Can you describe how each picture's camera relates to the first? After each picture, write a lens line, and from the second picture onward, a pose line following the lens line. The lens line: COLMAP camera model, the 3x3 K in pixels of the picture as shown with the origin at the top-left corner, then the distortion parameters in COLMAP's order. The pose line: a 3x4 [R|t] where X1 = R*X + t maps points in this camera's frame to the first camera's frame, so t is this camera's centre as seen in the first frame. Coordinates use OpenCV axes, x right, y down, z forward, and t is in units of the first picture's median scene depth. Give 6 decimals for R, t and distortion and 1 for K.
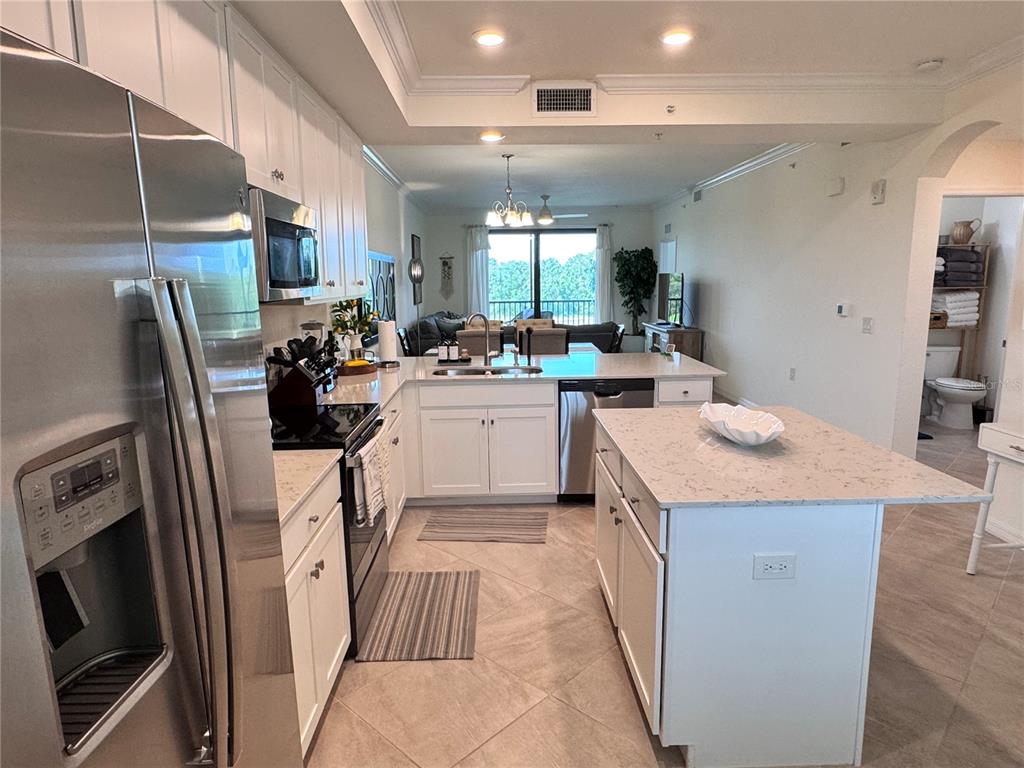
lens RADIAL K [[632.0, 0, 512.0], [0, 632.0, 384.0], [0, 0, 1]] dist [0.003366, 0.002728]
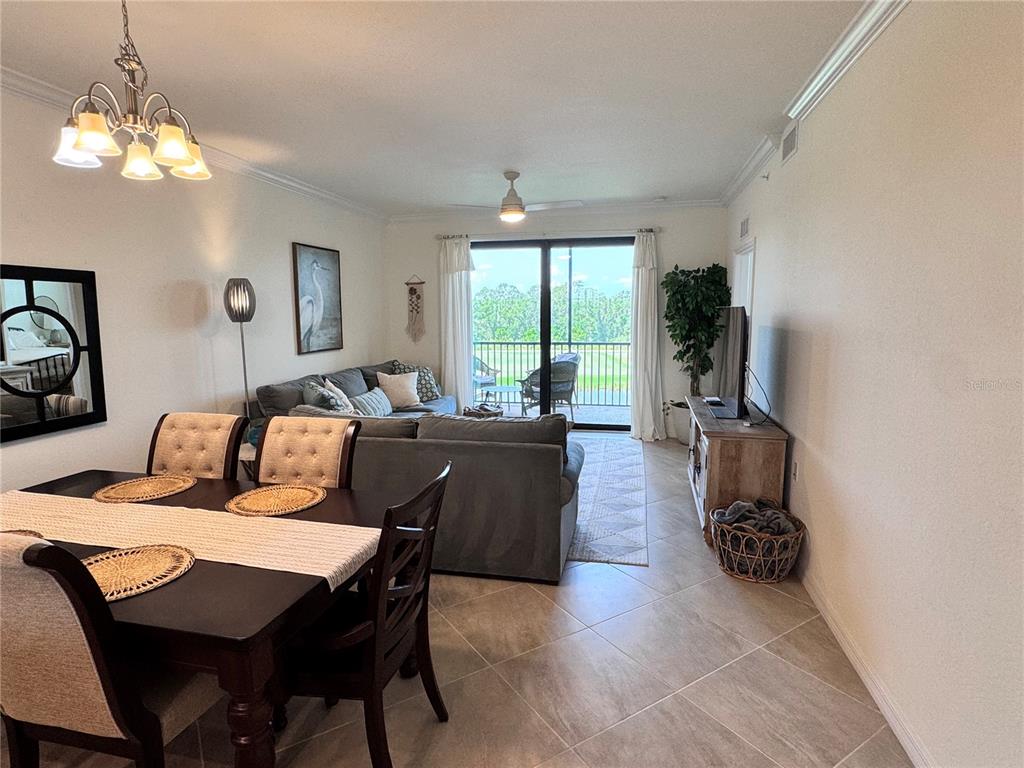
lens RADIAL K [[563.2, 0, 512.0], [0, 563.2, 384.0], [0, 0, 1]] dist [0.000775, -0.000808]
pose [[0.970343, 0.038881, -0.238585, 0.158233], [-0.047020, 0.998487, -0.028514, -0.077444], [0.237115, 0.038887, 0.970703, 0.436898]]
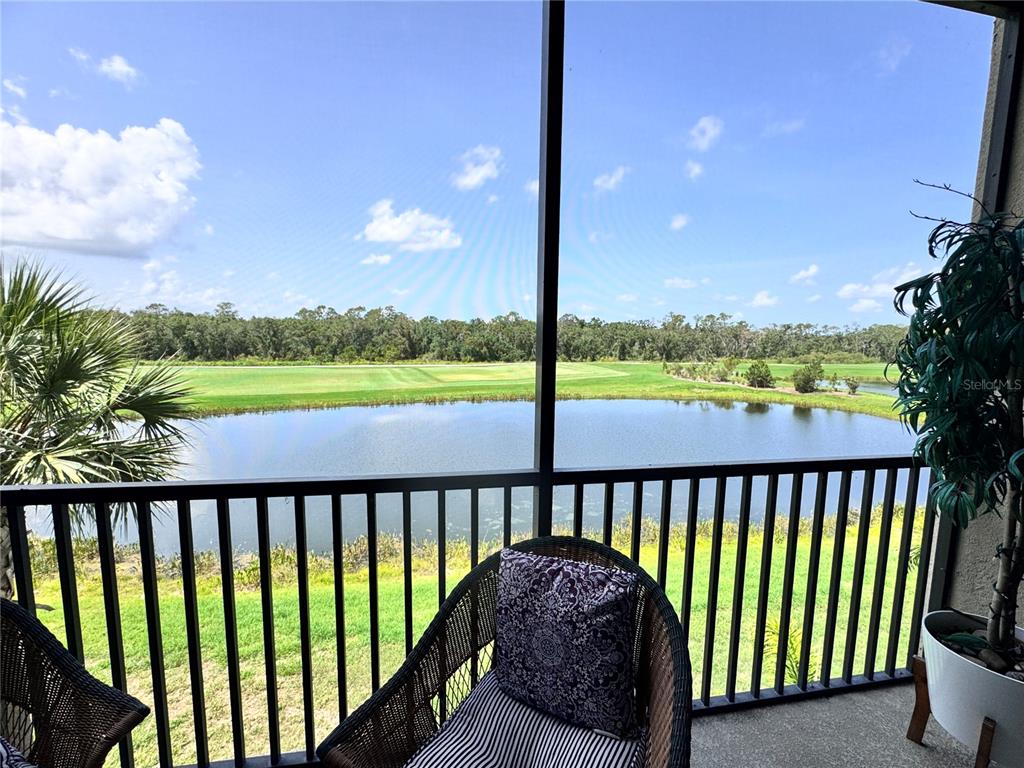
lens RADIAL K [[443.3, 0, 512.0], [0, 443.3, 384.0], [0, 0, 1]] dist [-0.004004, -0.000091]
pose [[0.989768, 0.011981, 0.142181, 0.008439], [-0.004780, 0.998694, -0.050875, -0.188714], [-0.142605, 0.049675, 0.988532, 1.132743]]
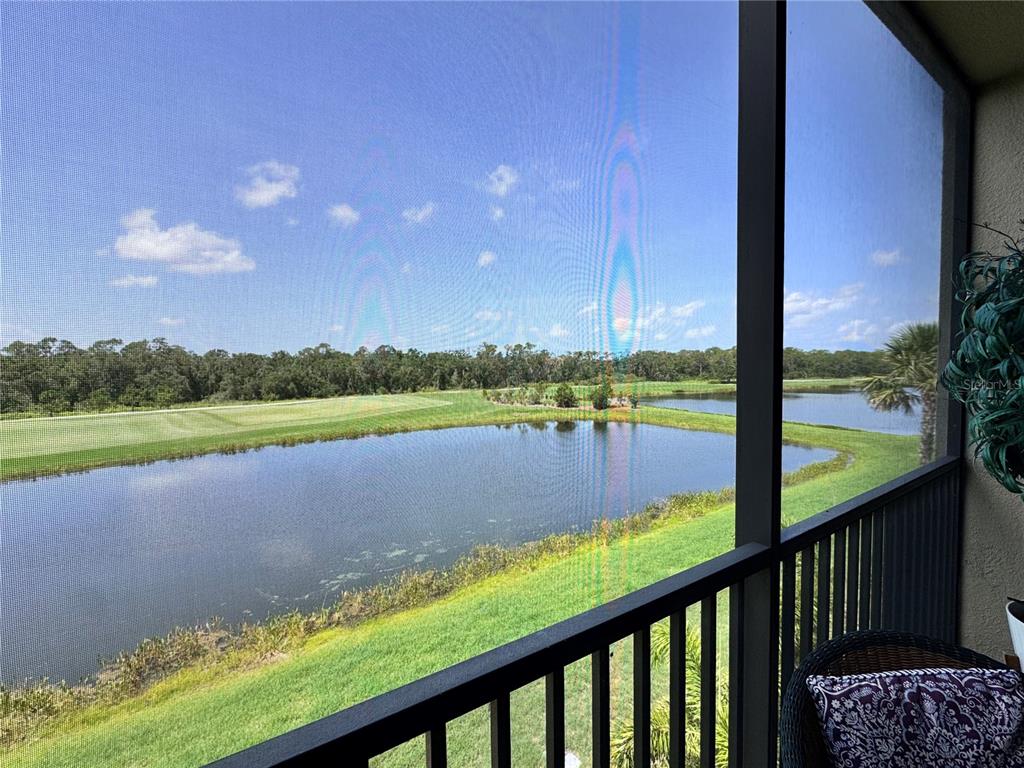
lens RADIAL K [[444.4, 0, 512.2], [0, 444.4, 389.8], [0, 0, 1]] dist [-0.002972, -0.000314]
pose [[0.854112, -0.028891, 0.519287, -0.067385], [0.087805, 0.992134, -0.089221, -0.200653], [-0.512624, 0.121801, 0.849930, 1.210541]]
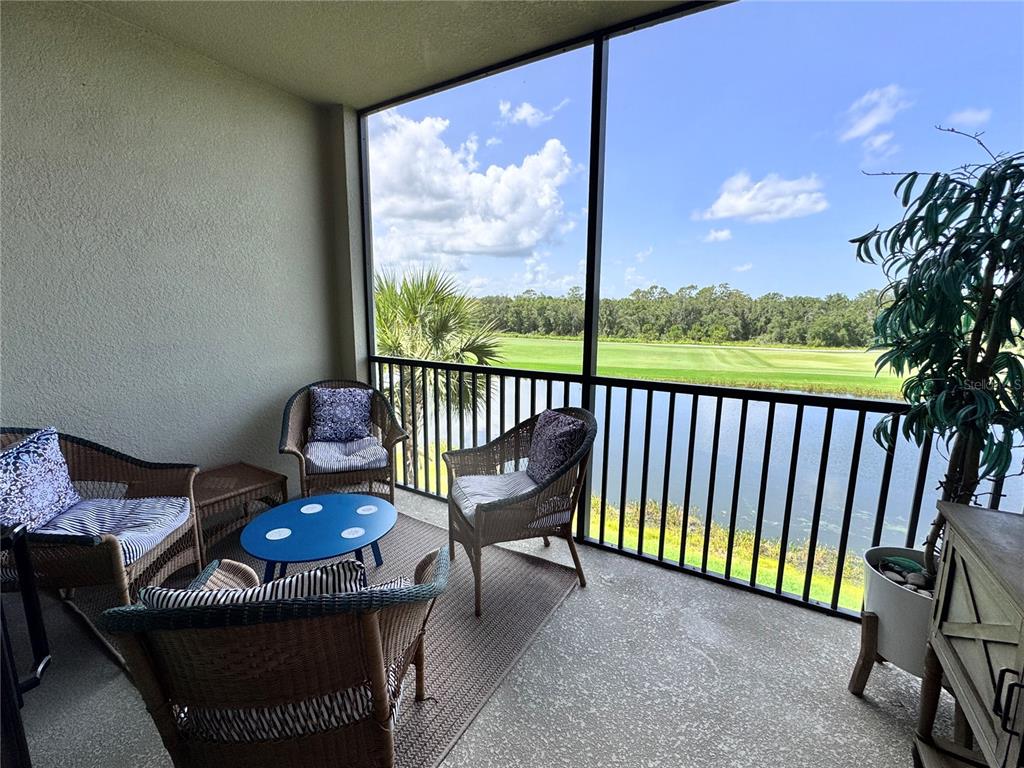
lens RADIAL K [[441.5, 0, 514.8], [0, 441.5, 388.0], [0, 0, 1]] dist [-0.001051, 0.000003]
pose [[0.843742, 0.114280, -0.524442, 0.130517], [-0.107036, 0.993270, 0.044238, -0.167561], [0.525968, 0.018809, 0.850296, 1.055411]]
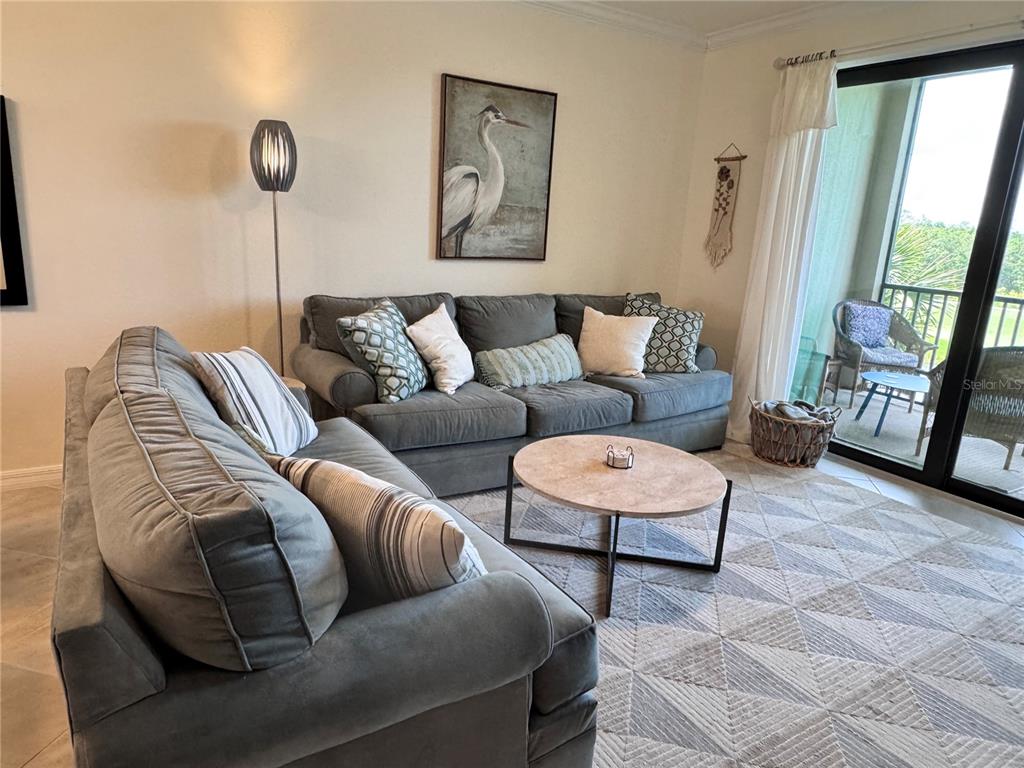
lens RADIAL K [[667.2, 0, 512.0], [0, 667.2, 384.0], [0, 0, 1]] dist [-0.000880, -0.002216]
pose [[0.504120, 0.247904, -0.827288, 0.204938], [-0.205022, 0.964885, 0.164203, -0.109723], [0.838945, 0.086834, 0.537244, 0.701950]]
